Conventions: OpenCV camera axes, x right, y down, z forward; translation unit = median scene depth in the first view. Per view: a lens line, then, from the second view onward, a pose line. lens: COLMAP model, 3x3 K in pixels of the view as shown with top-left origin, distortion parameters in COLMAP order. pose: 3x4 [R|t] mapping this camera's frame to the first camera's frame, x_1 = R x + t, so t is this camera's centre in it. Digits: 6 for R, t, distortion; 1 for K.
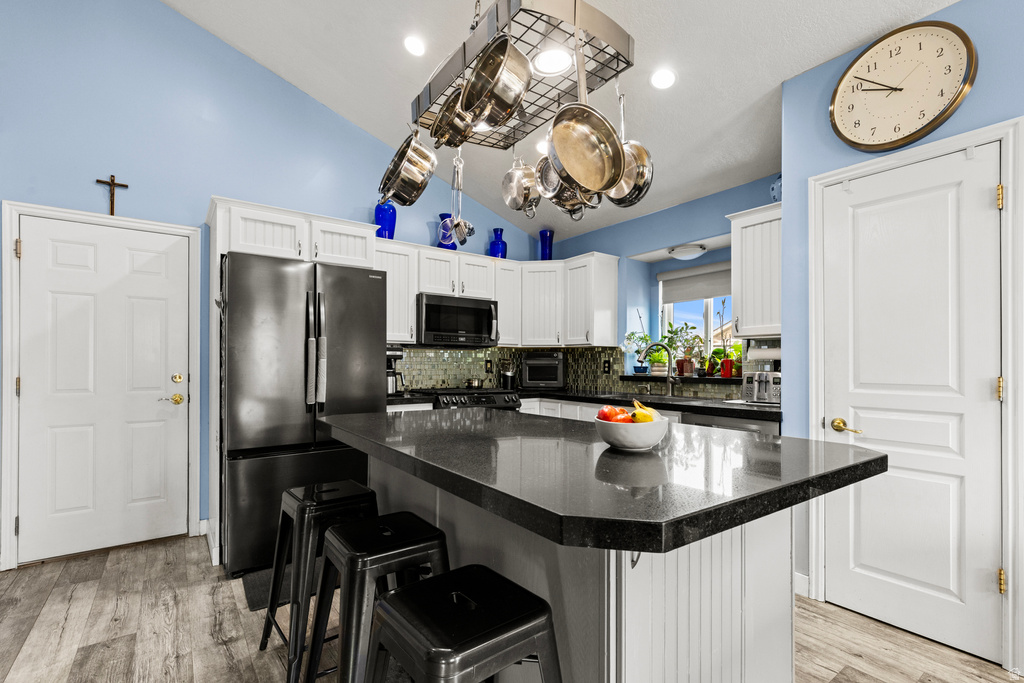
lens RADIAL K [[595.8, 0, 528.9], [0, 595.8, 359.2], [0, 0, 1]] dist [0.003790, 0.001457]
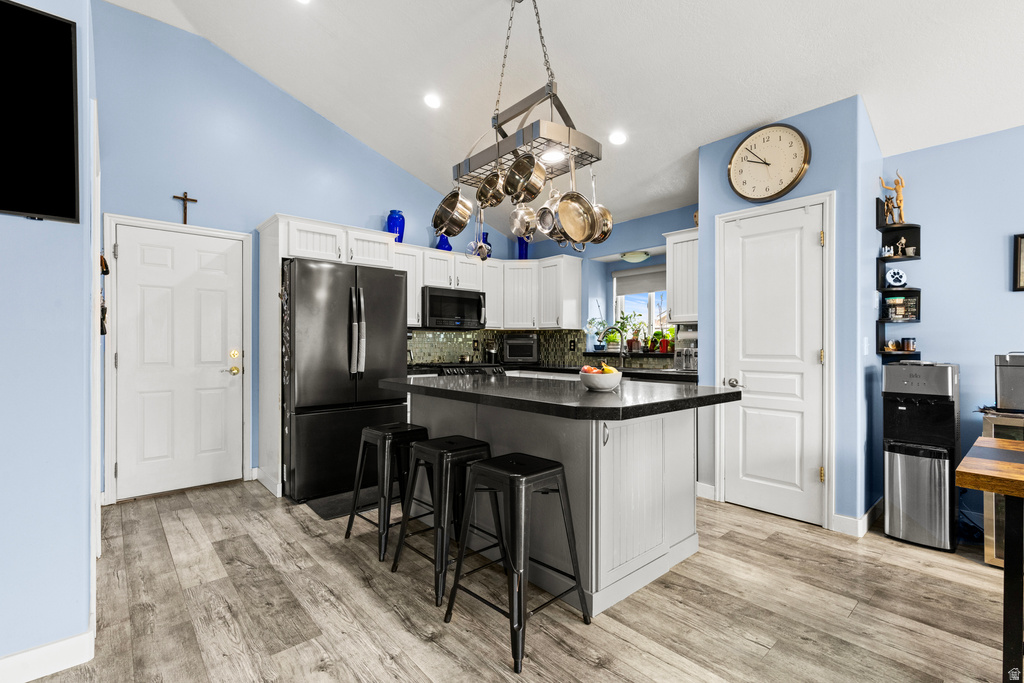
lens RADIAL K [[553.1, 0, 549.9], [0, 553.1, 342.0], [0, 0, 1]] dist [0.004347, 0.000297]
pose [[0.994579, -0.000098, 0.103984, -0.055645], [-0.000212, 0.999996, 0.002967, 0.003077], [-0.103984, -0.002973, 0.994575, -0.226779]]
